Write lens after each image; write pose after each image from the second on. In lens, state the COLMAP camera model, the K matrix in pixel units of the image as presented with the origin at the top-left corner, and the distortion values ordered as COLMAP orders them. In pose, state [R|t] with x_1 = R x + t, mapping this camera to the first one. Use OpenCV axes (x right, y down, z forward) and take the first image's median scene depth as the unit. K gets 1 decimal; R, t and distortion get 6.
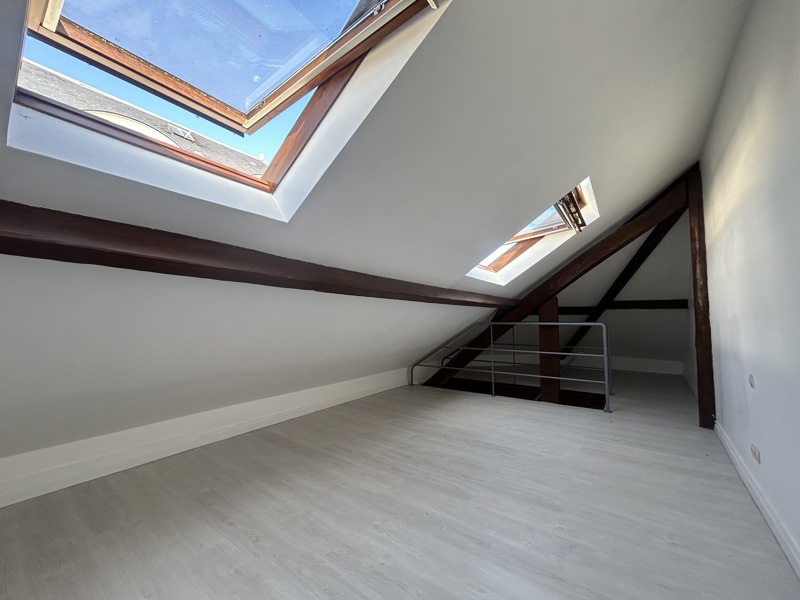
lens RADIAL K [[324.0, 0, 400.4], [0, 324.0, 301.5], [0, 0, 1]] dist [0.001319, 0.001164]
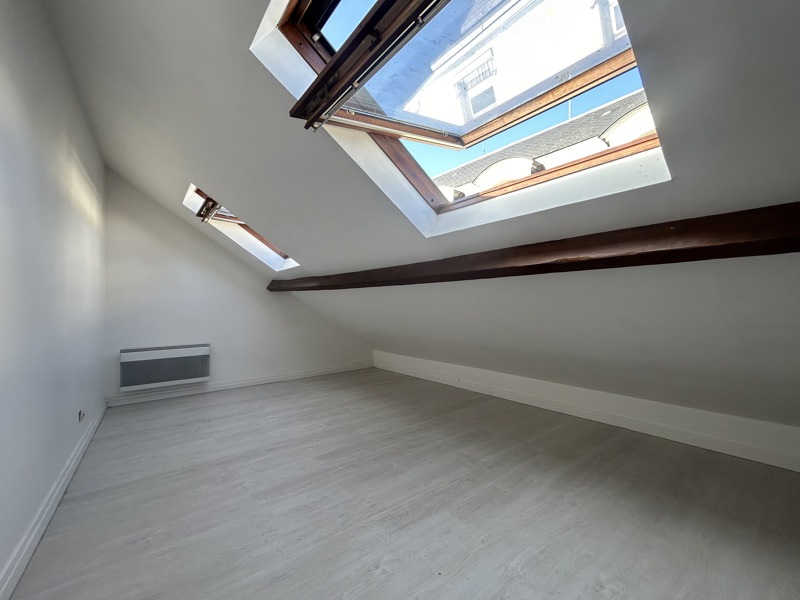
lens RADIAL K [[324.0, 0, 400.7], [0, 324.0, 302.5], [0, 0, 1]] dist [0.001319, 0.001164]
pose [[-0.271873, 0.004435, -0.962323, 0.980941], [0.071874, 0.997290, -0.015710, 0.062284], [0.959645, -0.073437, -0.271455, 1.283797]]
